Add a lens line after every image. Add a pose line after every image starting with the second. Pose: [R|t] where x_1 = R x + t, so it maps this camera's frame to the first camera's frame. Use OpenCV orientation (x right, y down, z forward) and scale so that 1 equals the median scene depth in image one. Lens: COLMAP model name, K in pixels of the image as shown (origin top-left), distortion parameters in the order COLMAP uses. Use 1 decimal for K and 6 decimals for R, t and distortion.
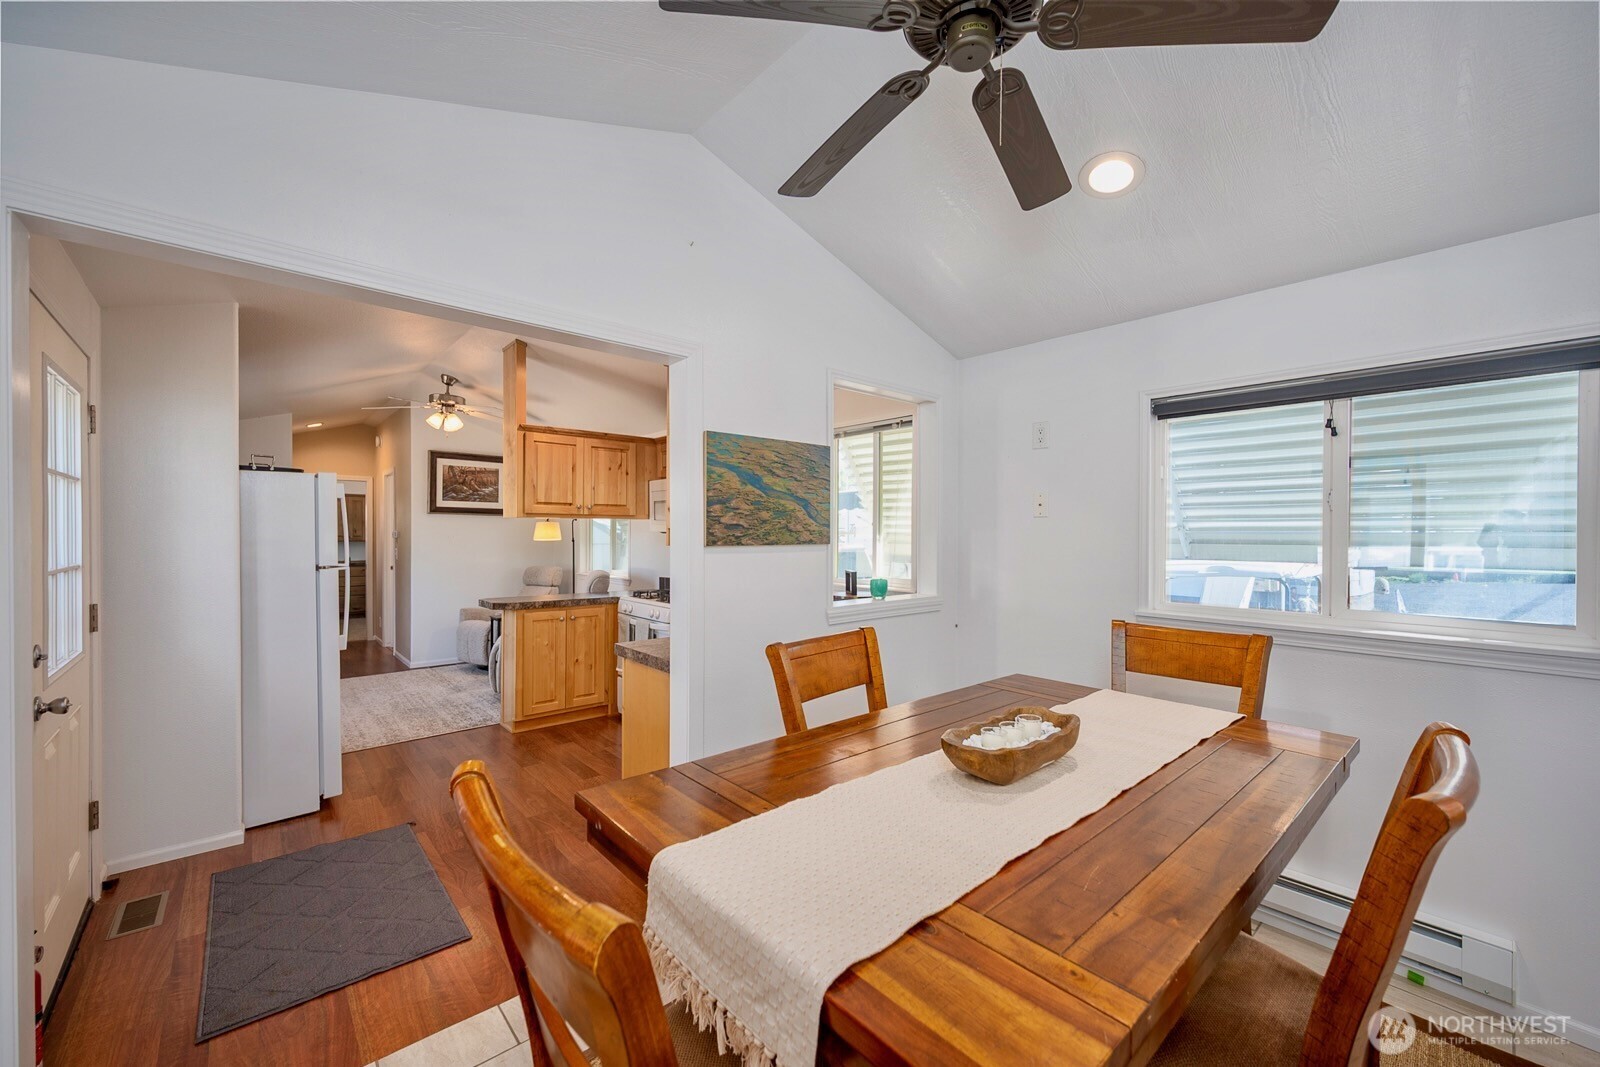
lens RADIAL K [[629.1, 0, 800.0], [0, 629.1, 533.5], [0, 0, 1]] dist [0.000913, -0.000021]
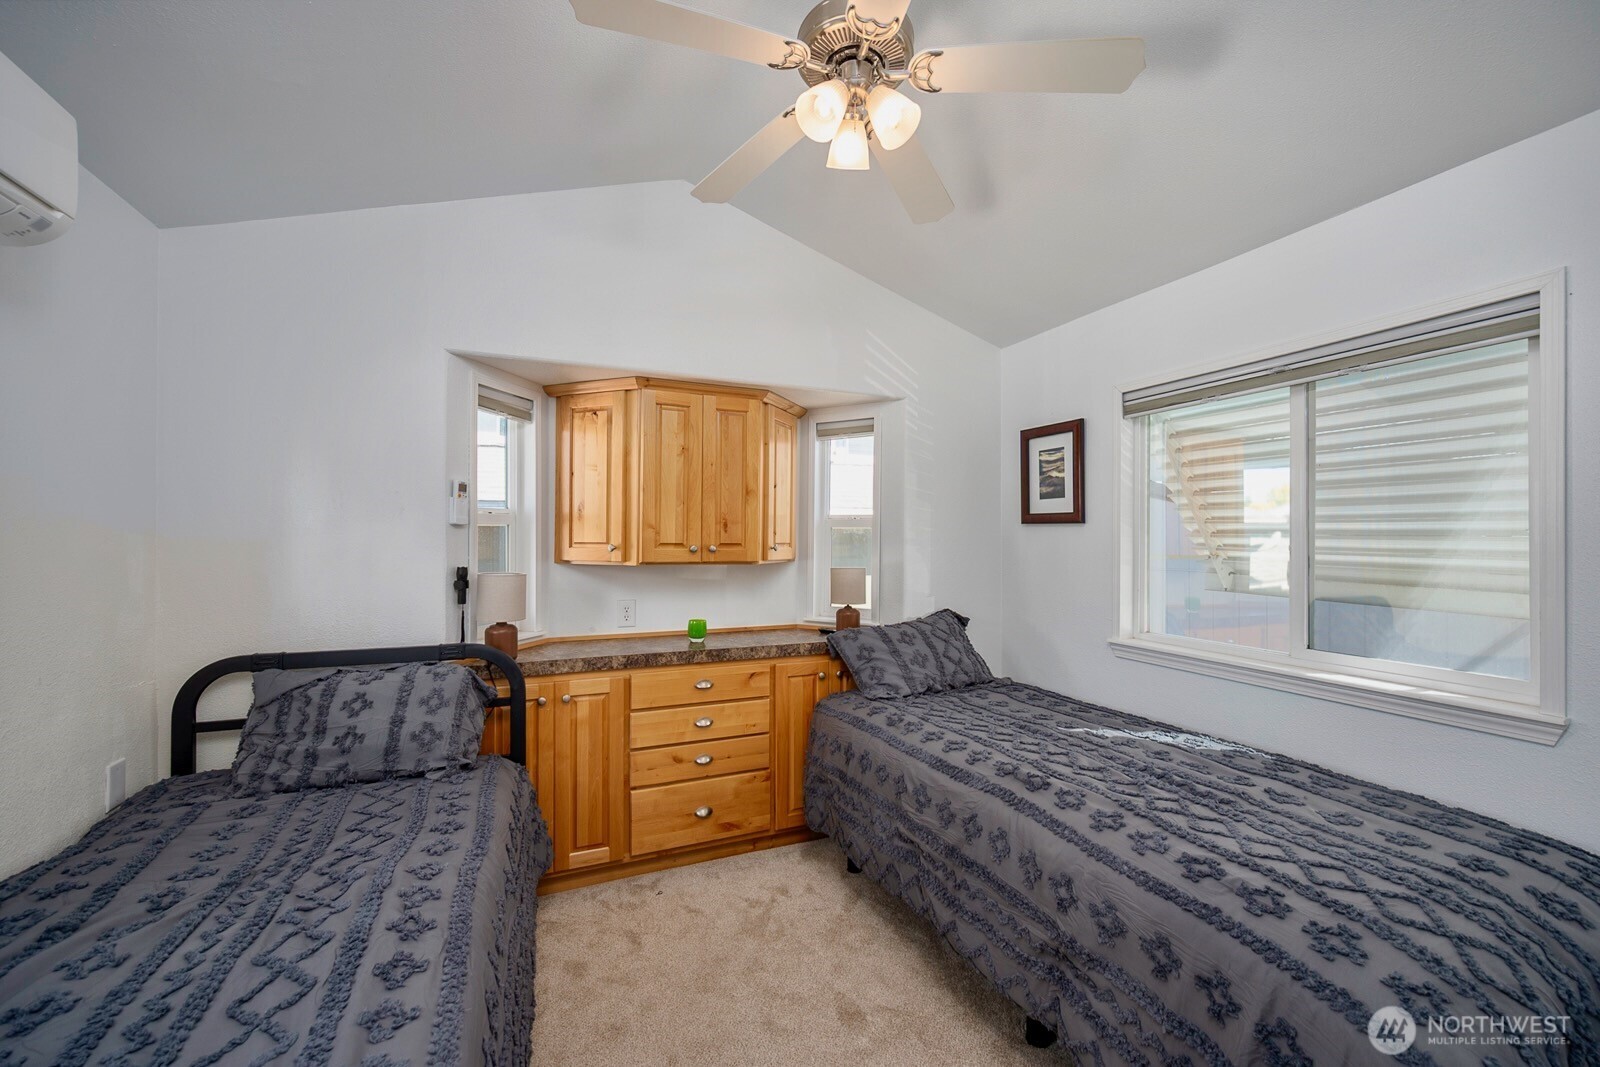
lens RADIAL K [[624.4, 0, 806.0], [0, 624.4, 537.6], [0, 0, 1]] dist [-0.001782, -0.000118]
pose [[0.942438, -0.005409, -0.334336, -1.262835], [0.003019, 0.999966, -0.007668, 0.008332], [0.334366, 0.006217, 0.942423, 1.638489]]
